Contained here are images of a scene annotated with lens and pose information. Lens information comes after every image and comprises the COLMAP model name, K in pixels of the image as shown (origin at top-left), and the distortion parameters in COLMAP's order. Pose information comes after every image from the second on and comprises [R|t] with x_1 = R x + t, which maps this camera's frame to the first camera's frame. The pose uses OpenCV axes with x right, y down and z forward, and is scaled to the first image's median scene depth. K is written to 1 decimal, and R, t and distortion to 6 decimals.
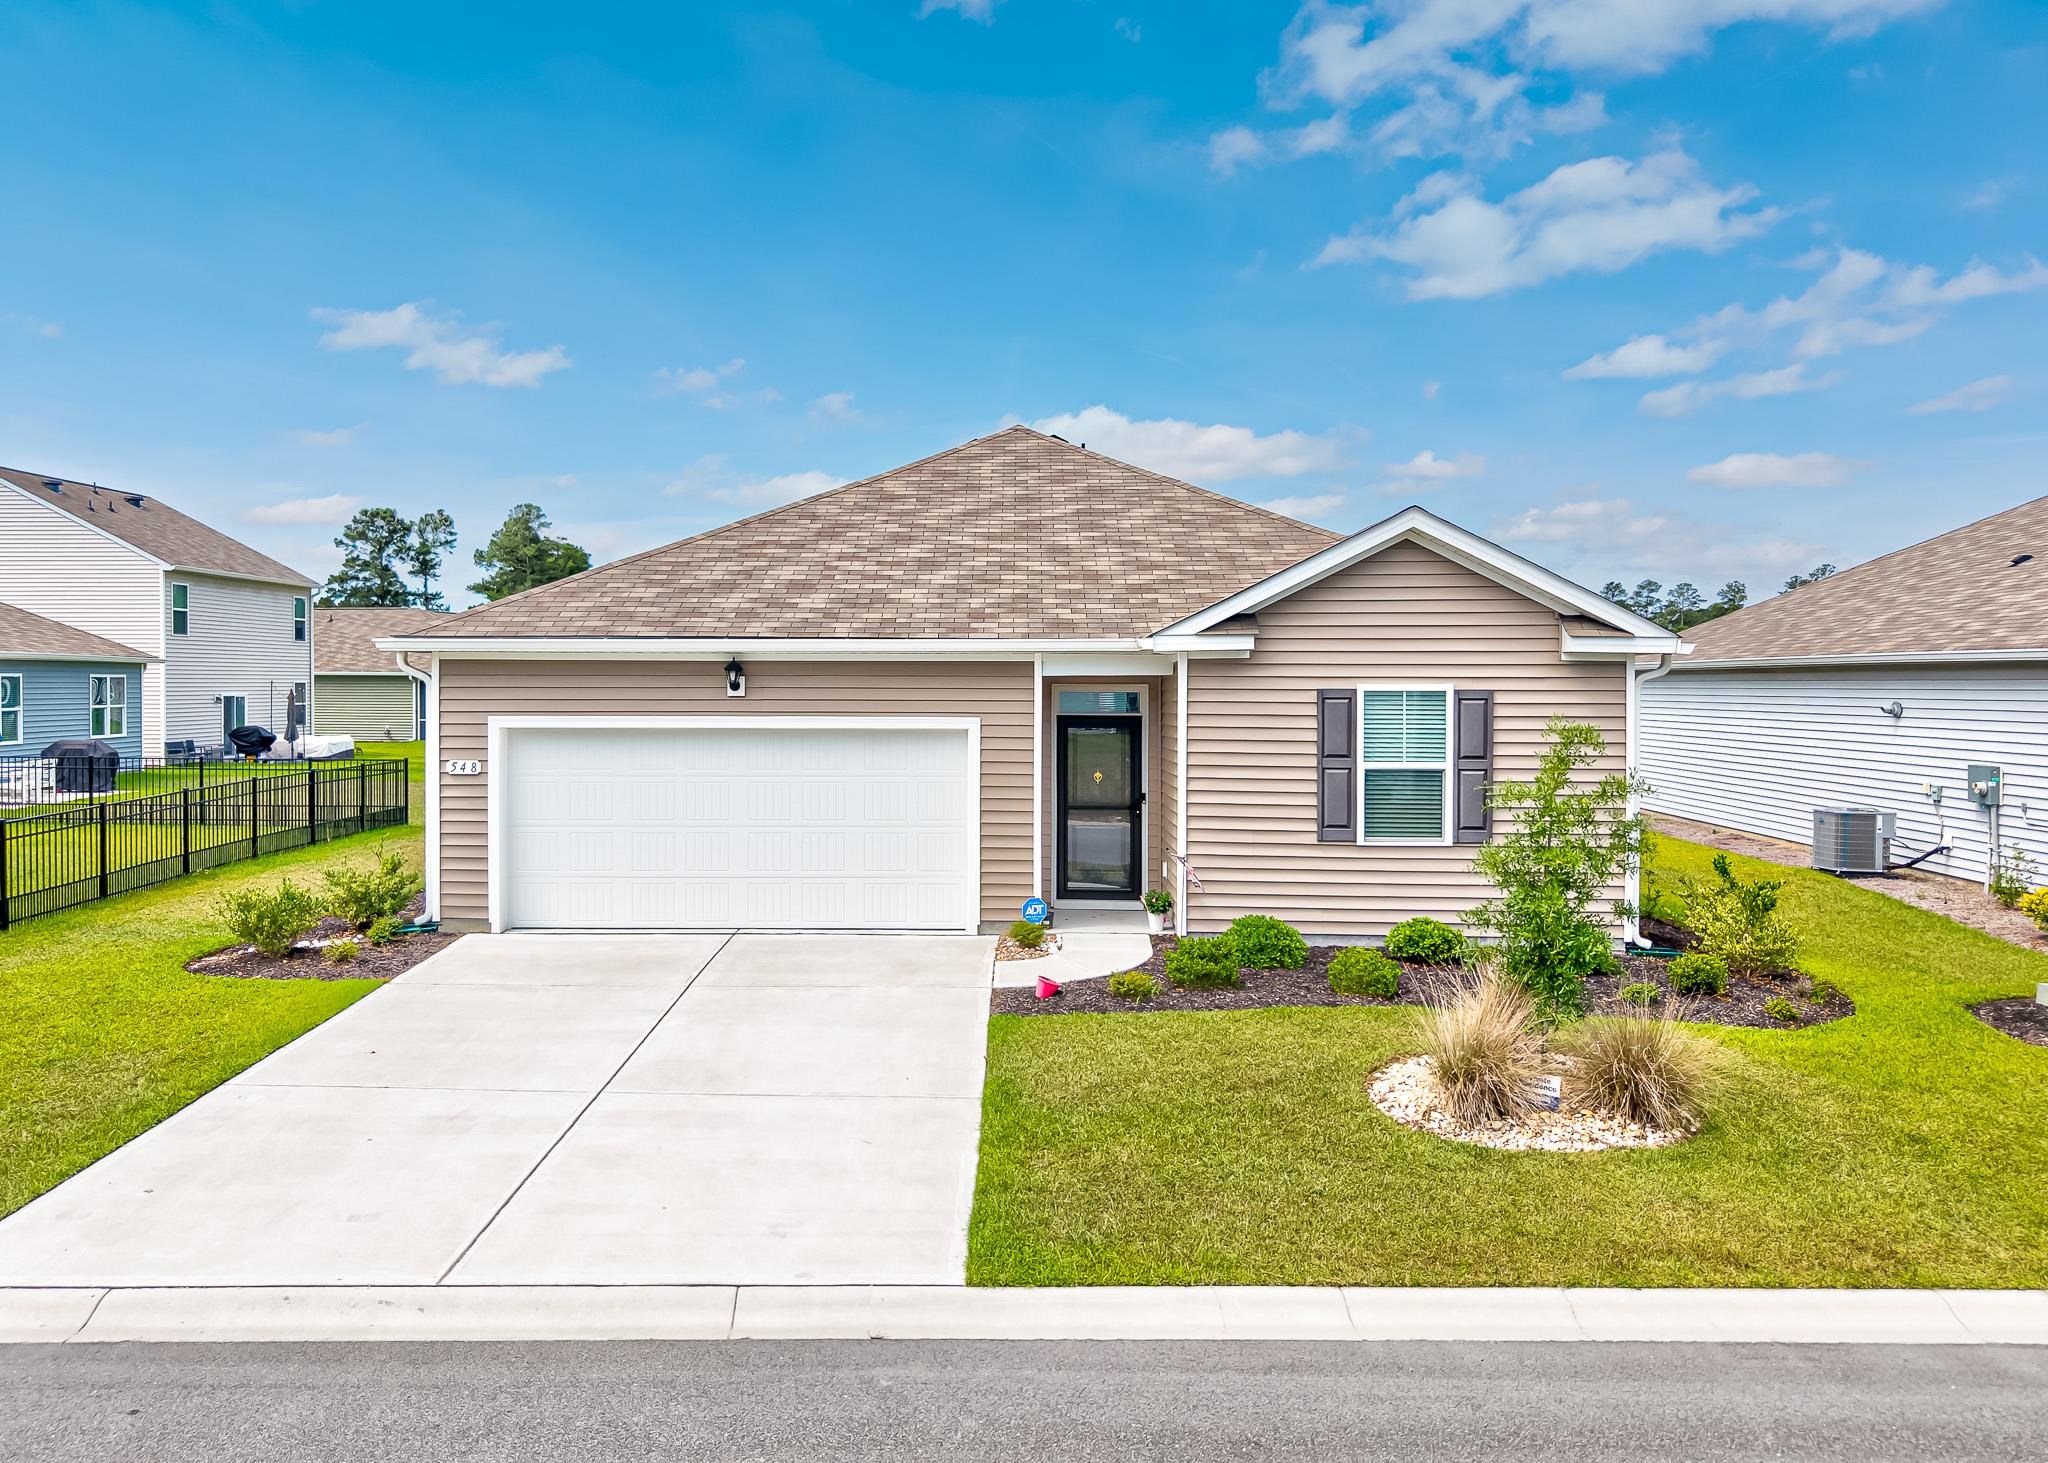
lens RADIAL K [[1584.7, 0, 934.5], [0, 1584.7, 734.1], [0, 0, 1]] dist [0.031370, -0.056780]
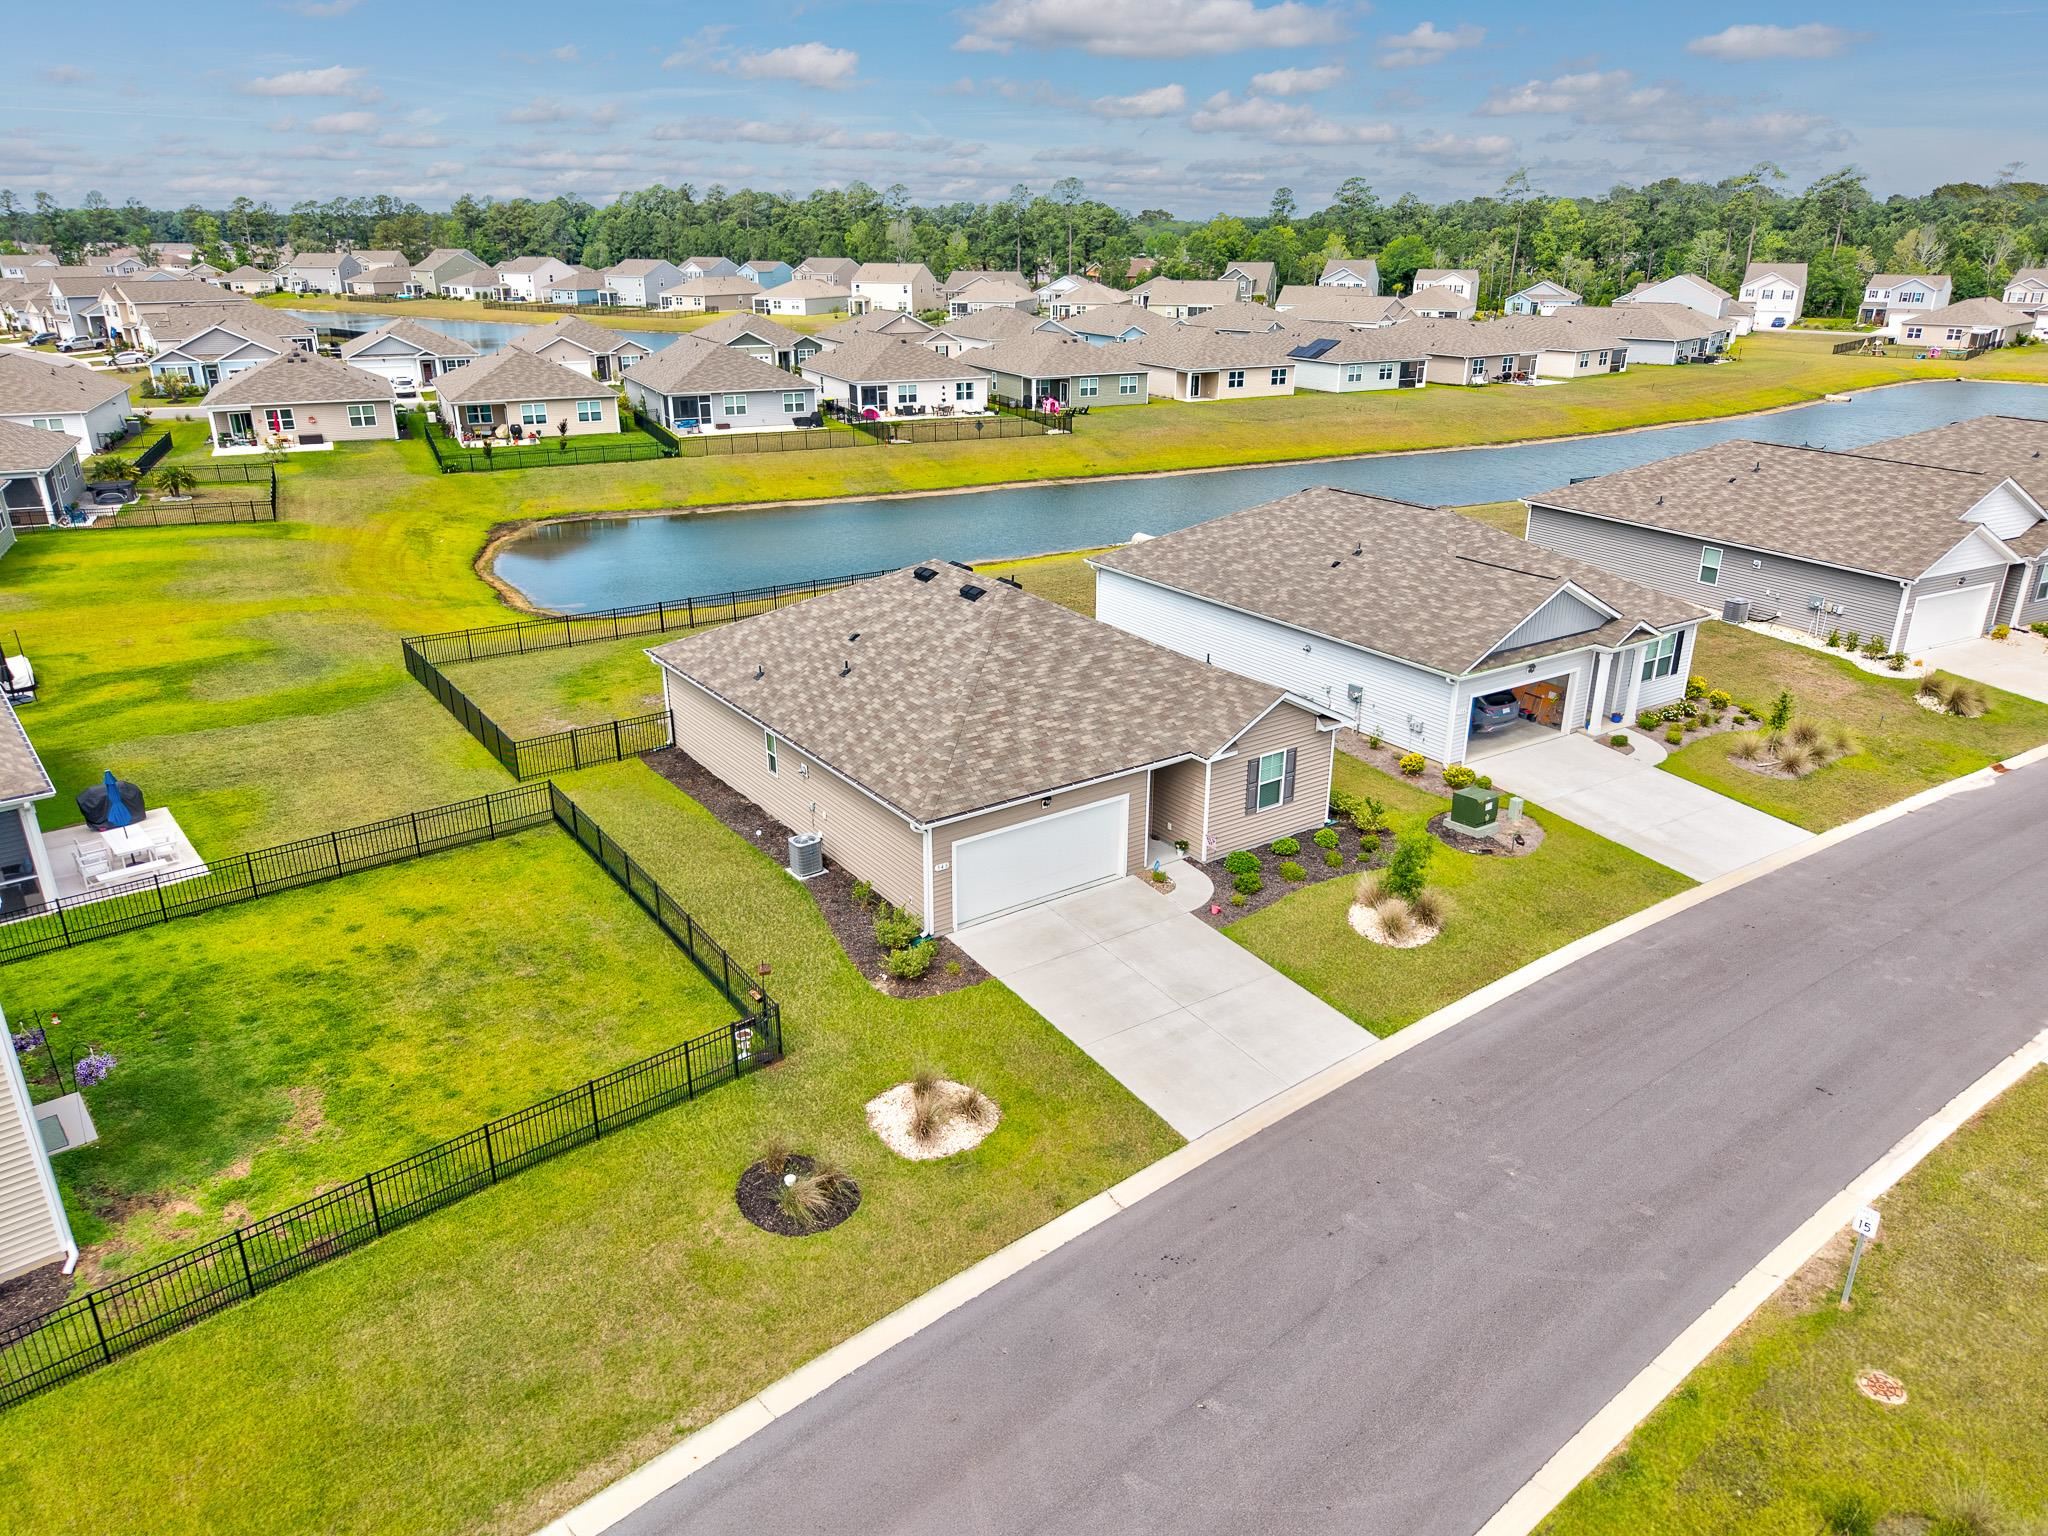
lens RADIAL K [[1428.6, 0, 1024.0], [0, 1428.6, 768.0], [0, 0, 1]] dist [-0.000134, -0.019014]
pose [[0.783755, -0.222684, 0.579775, -1.288903], [0.015535, 0.940248, 0.340137, -0.751727], [-0.620875, -0.257577, 0.740384, -0.446749]]
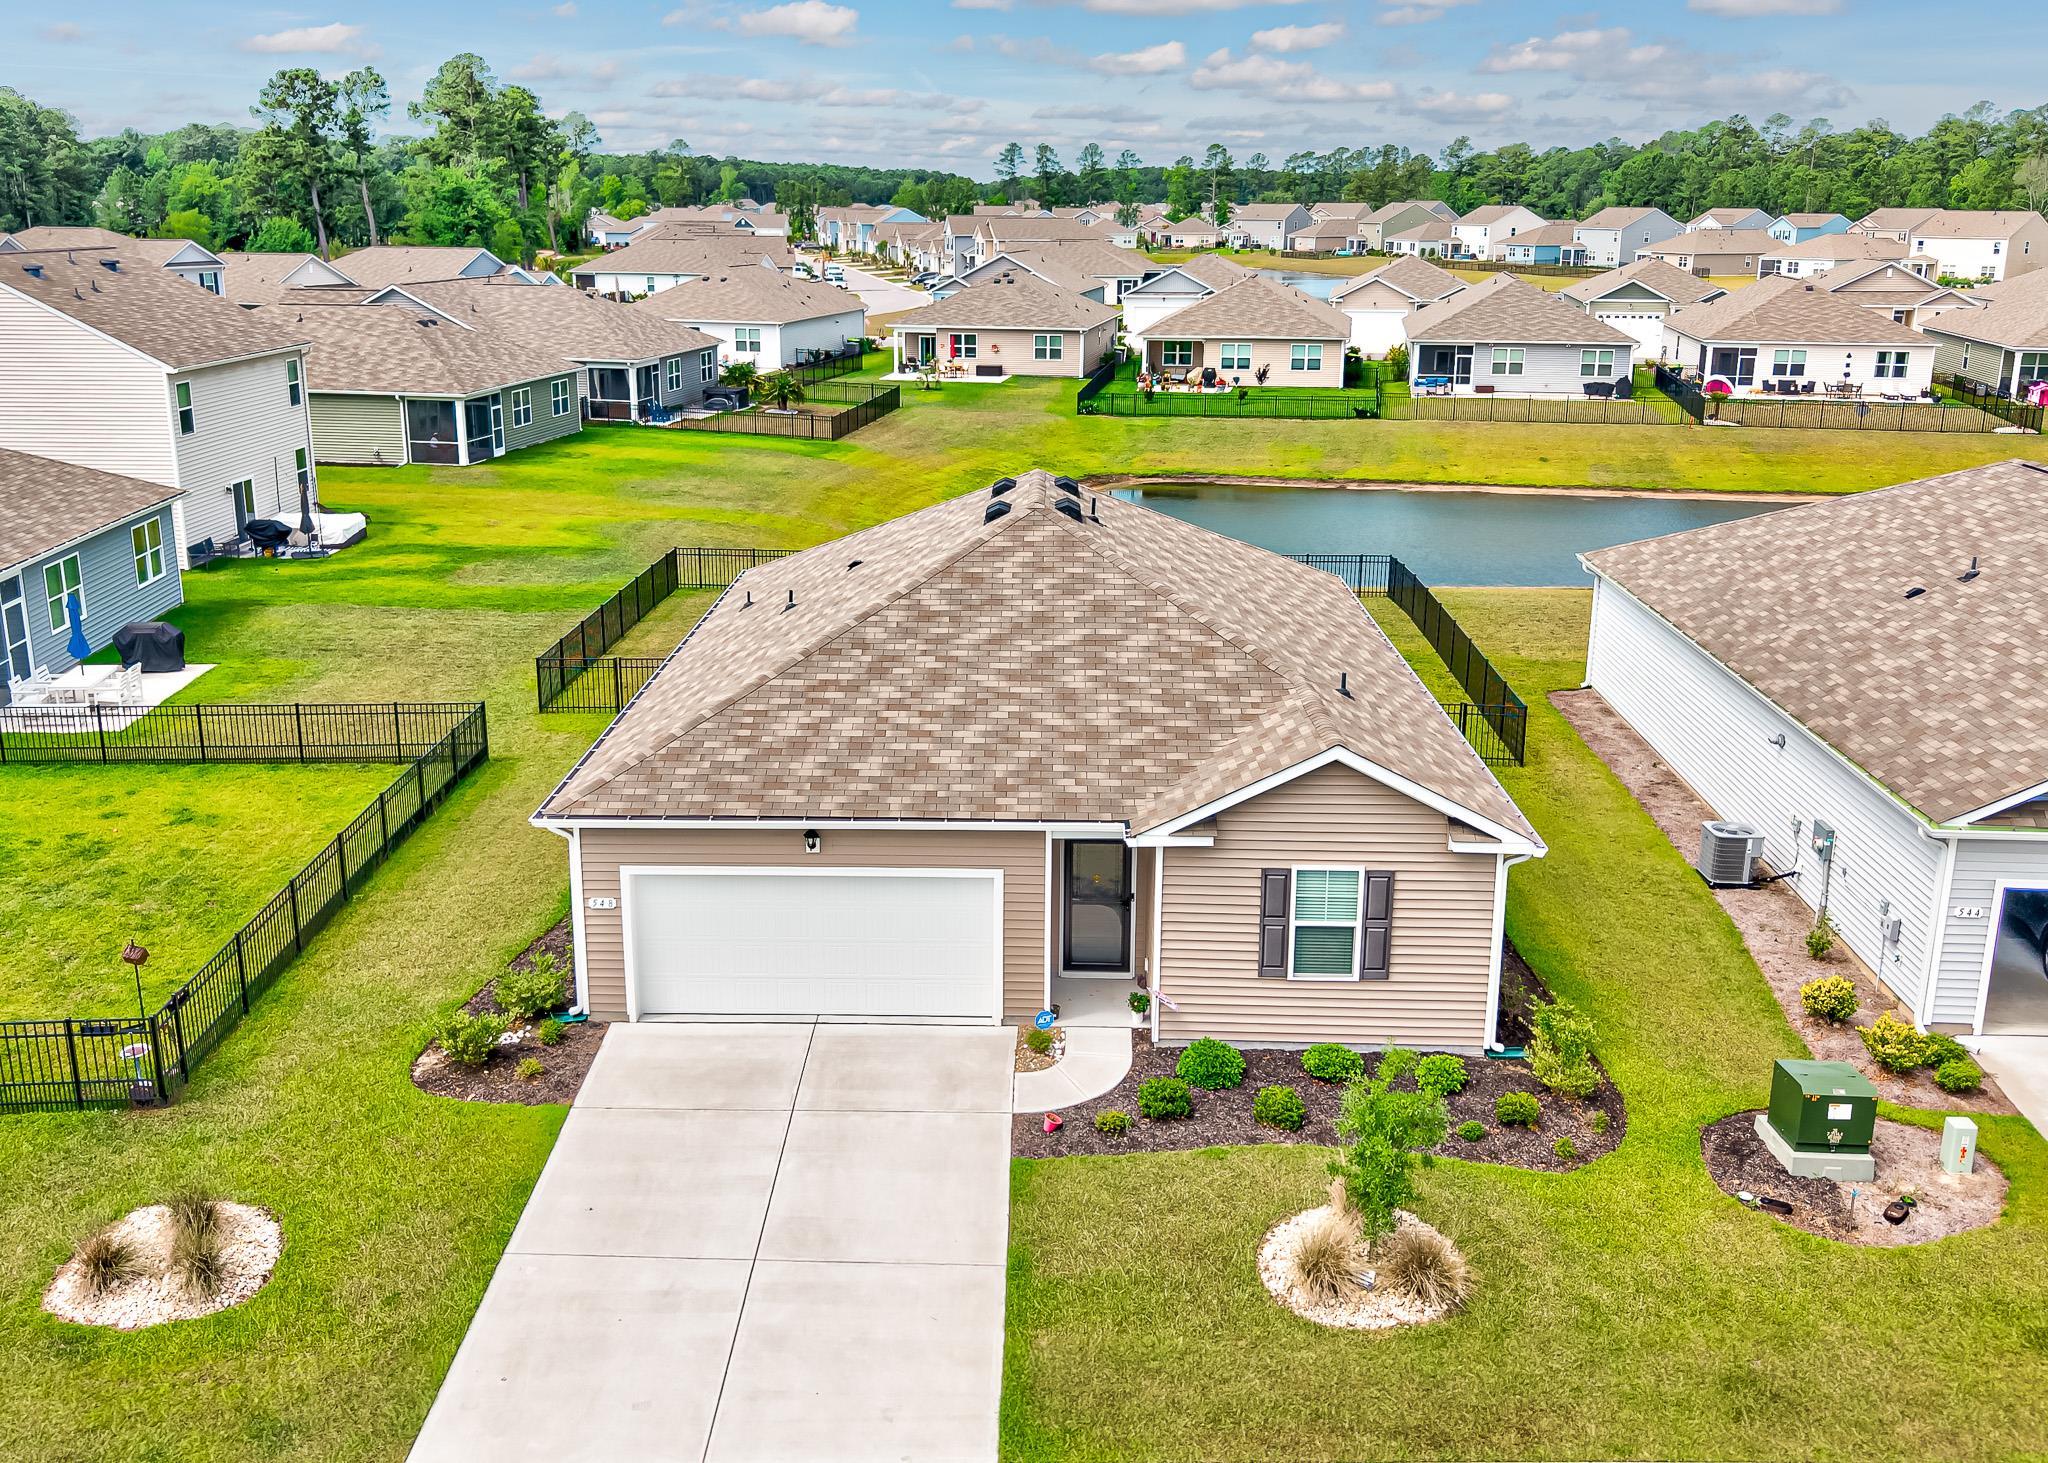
lens RADIAL K [[1819.3, 0, 957.5], [0, 1819.3, 672.5], [0, 0, 1]] dist [0.053642, -0.125687]
pose [[0.999958, -0.007028, 0.005904, -0.016036], [0.005493, 0.973513, 0.228567, -0.497431], [-0.007354, -0.228525, 0.973510, -0.397859]]
